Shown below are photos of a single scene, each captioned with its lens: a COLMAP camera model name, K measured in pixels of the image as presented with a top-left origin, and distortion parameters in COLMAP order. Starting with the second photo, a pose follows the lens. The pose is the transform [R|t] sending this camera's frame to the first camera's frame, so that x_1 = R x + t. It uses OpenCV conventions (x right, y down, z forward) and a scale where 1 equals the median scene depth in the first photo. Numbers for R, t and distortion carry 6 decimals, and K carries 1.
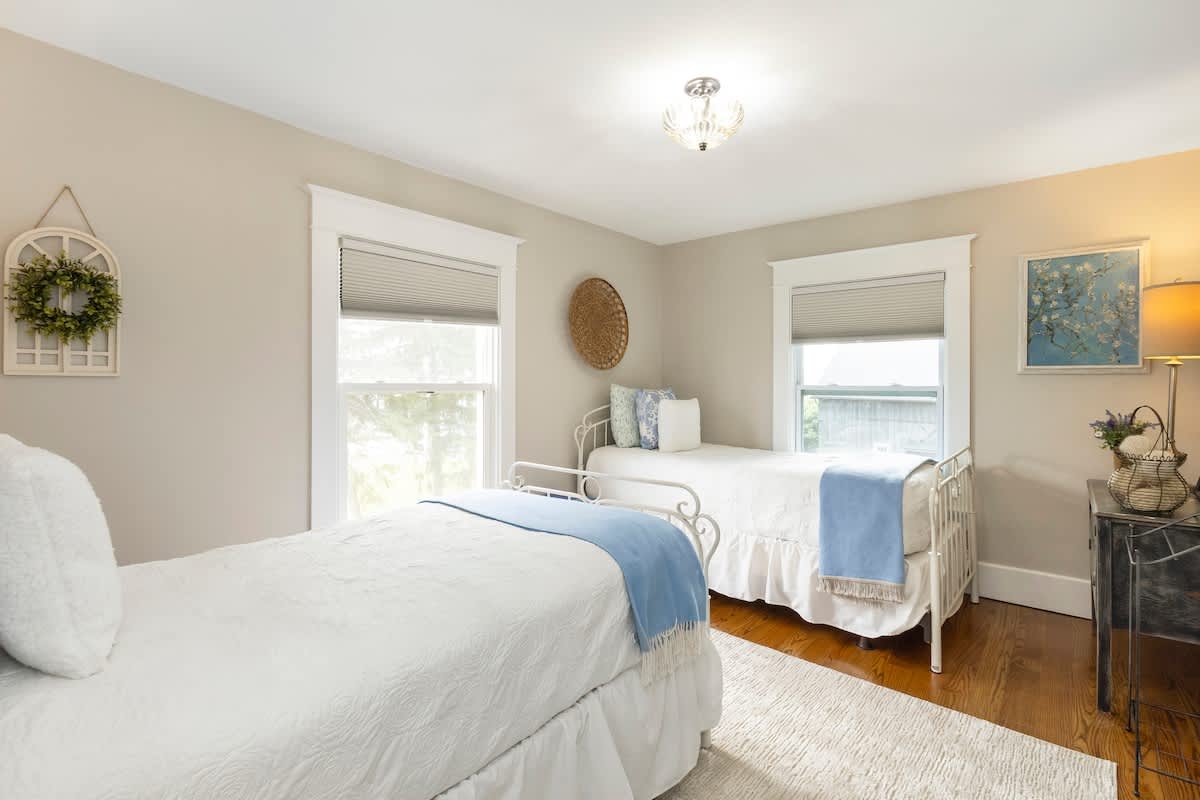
lens RADIAL K [[567.6, 0, 600.0], [0, 567.6, 400.0], [0, 0, 1]] dist [-0.000235, -0.000013]
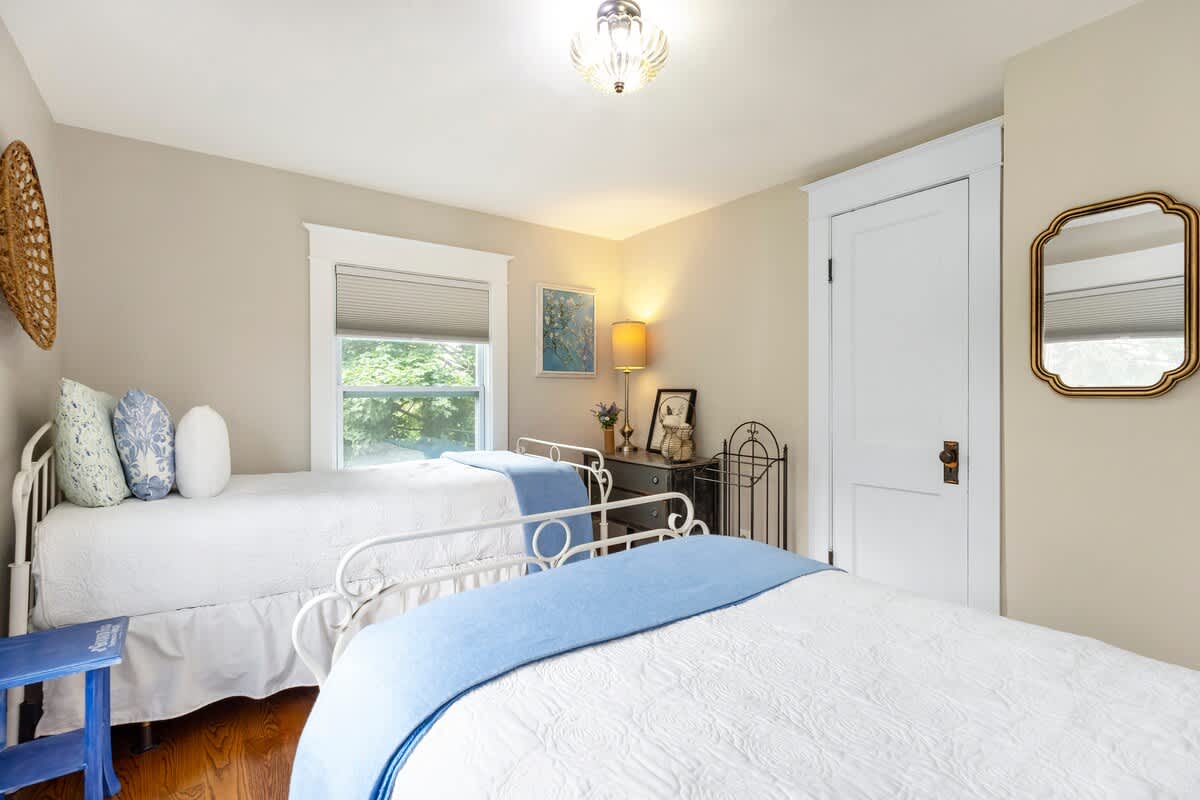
lens RADIAL K [[567.6, 0, 600.0], [0, 567.6, 400.0], [0, 0, 1]] dist [-0.000235, -0.000013]
pose [[0.212644, -0.012904, 0.977044, -0.471404], [0.035258, 0.999363, 0.005525, 0.003602], [-0.976493, 0.033274, 0.212964, 0.607294]]
